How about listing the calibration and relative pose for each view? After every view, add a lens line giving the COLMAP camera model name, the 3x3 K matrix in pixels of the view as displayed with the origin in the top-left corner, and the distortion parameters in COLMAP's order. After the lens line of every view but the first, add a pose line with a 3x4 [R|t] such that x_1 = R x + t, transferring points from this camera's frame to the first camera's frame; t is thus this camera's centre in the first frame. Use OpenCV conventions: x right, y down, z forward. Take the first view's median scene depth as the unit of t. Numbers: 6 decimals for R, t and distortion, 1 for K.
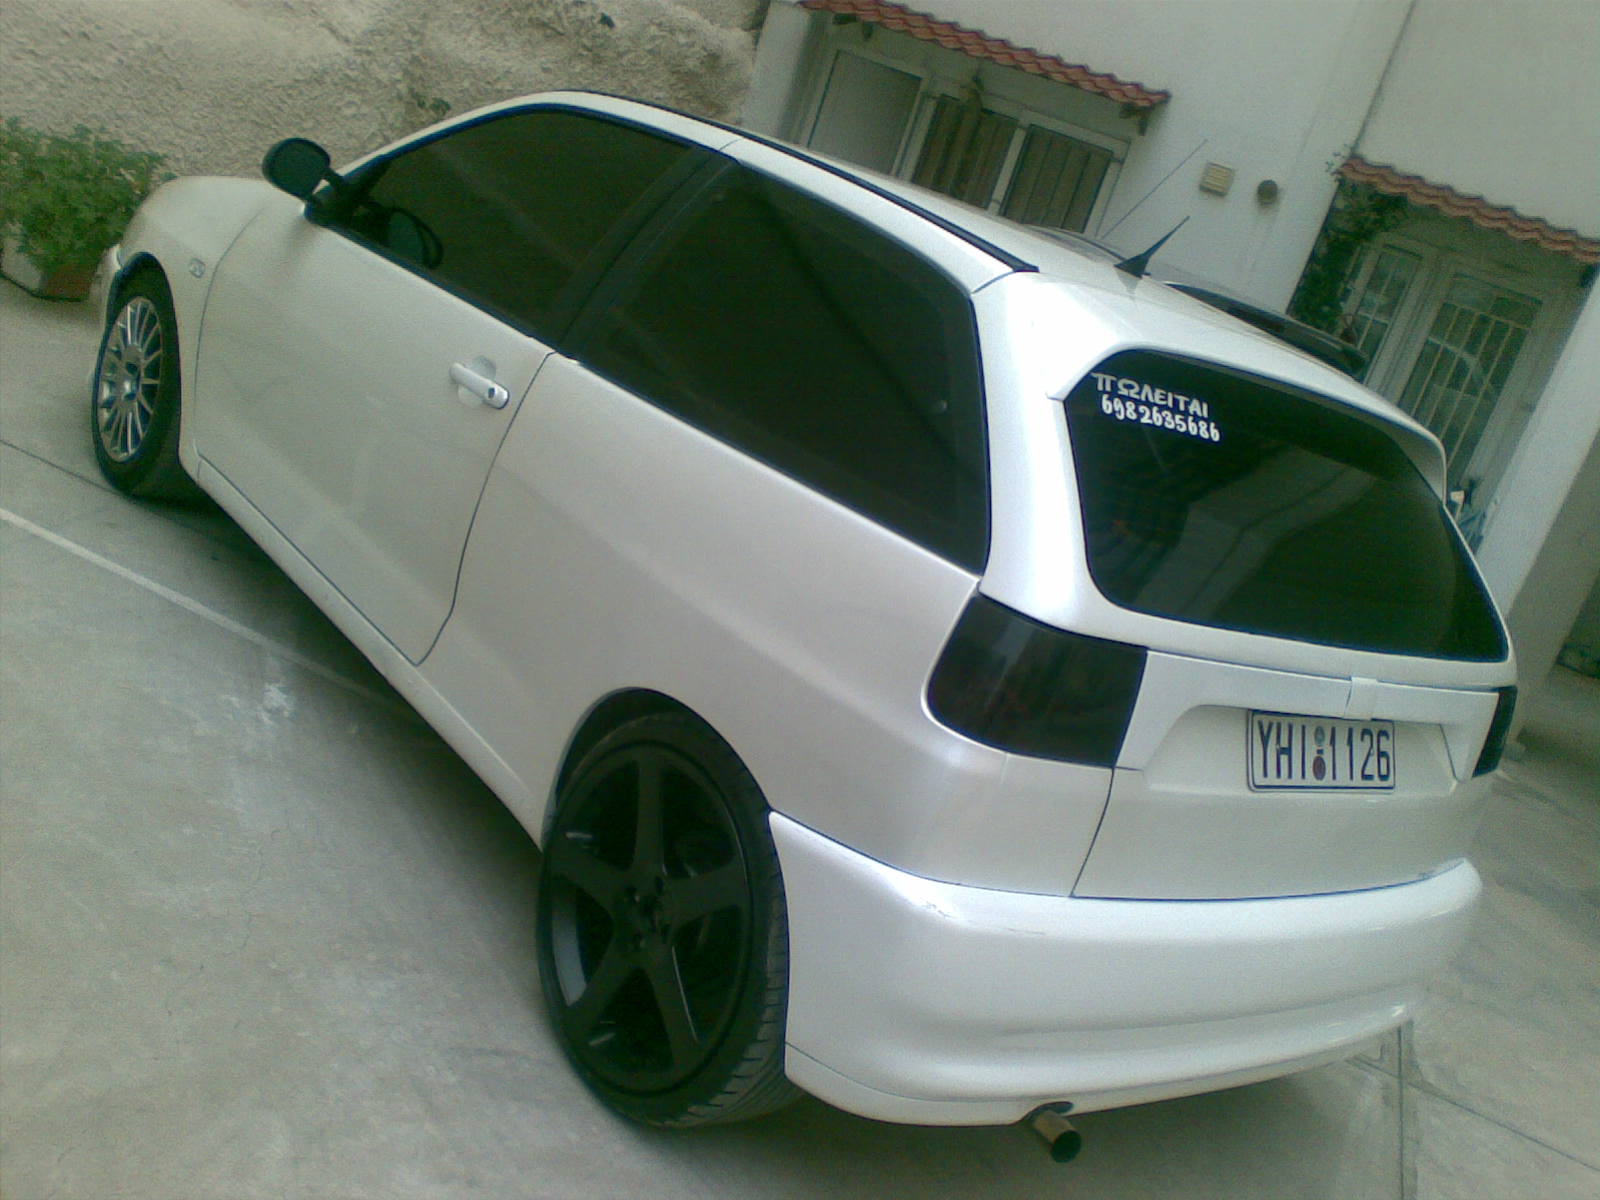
lens RADIAL K [[1570.5, 0, 801.5], [0, 1570.5, 596.4], [0, 0, 1]] dist [-0.004000, 0.000000]
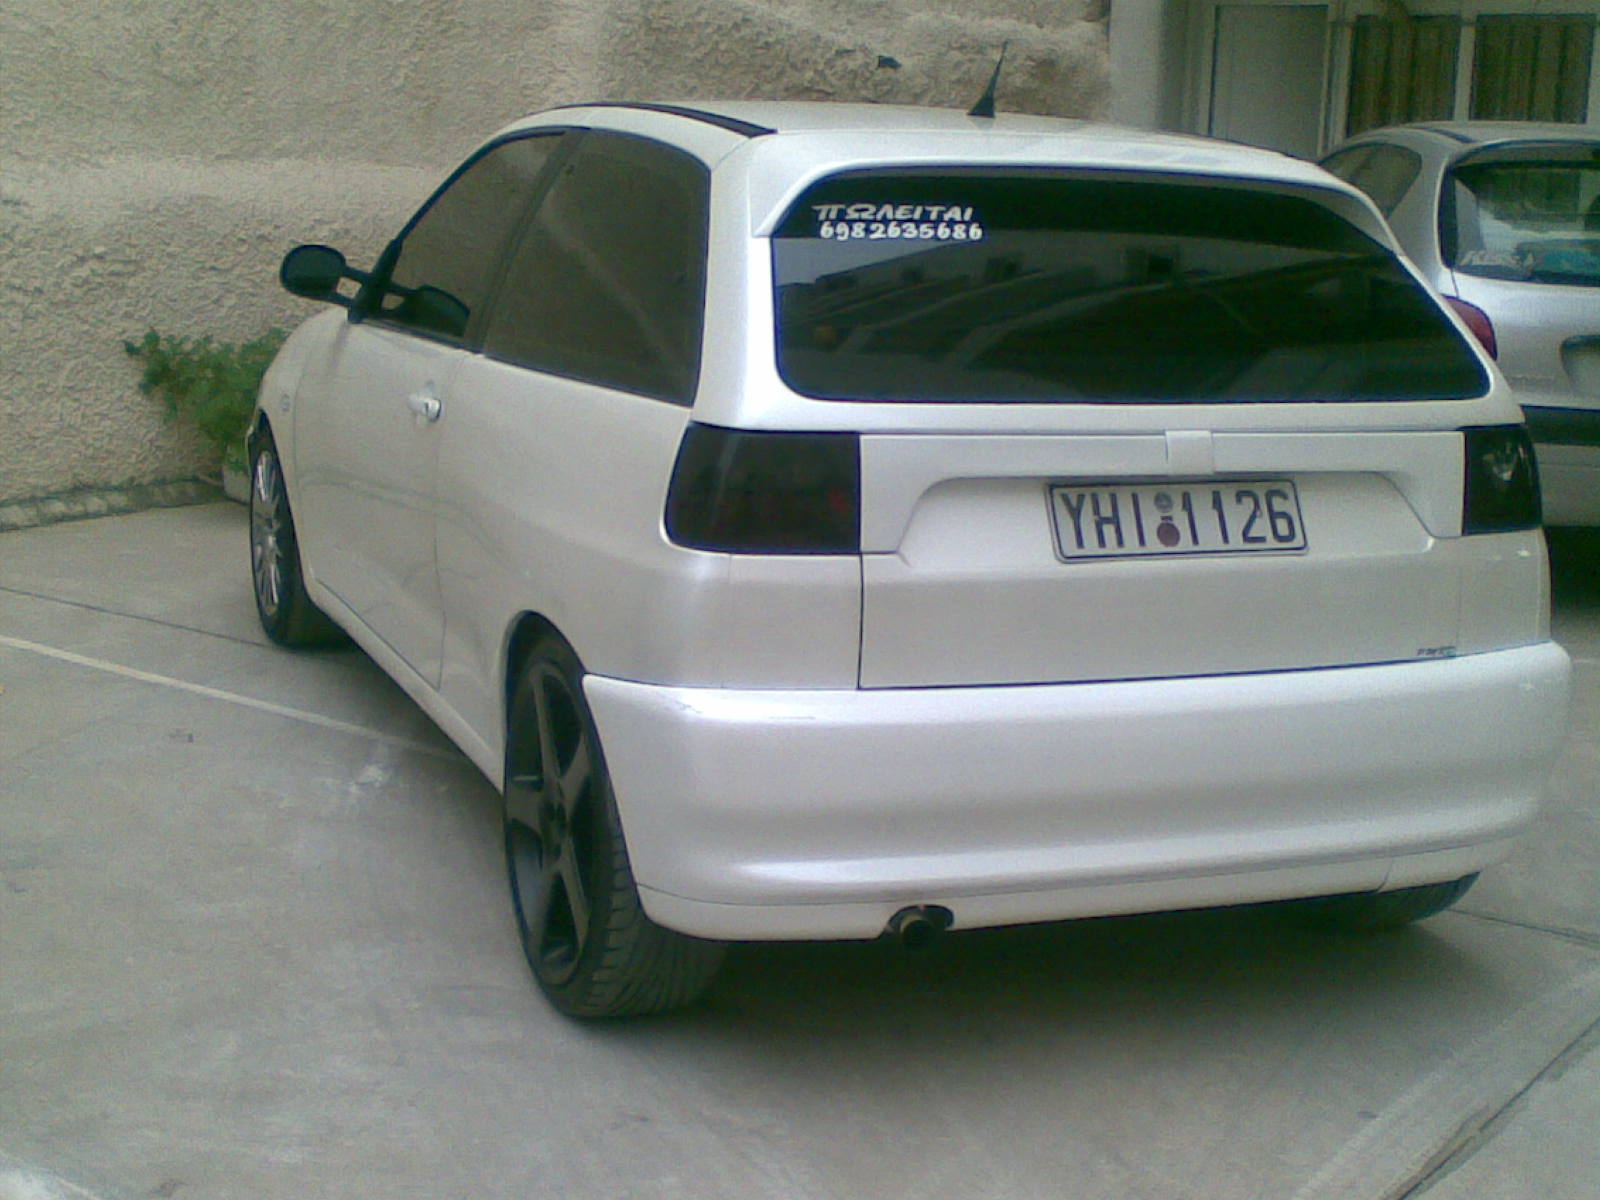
lens RADIAL K [[2135.5, 0, 799.4], [0, 2135.5, 603.2], [0, 0, 1]] dist [0.036572, 0.000000]
pose [[0.922335, -0.233647, -0.307744, 0.489140], [0.197911, 0.969721, -0.143082, 0.278047], [0.331856, 0.071063, 0.940650, -0.280899]]
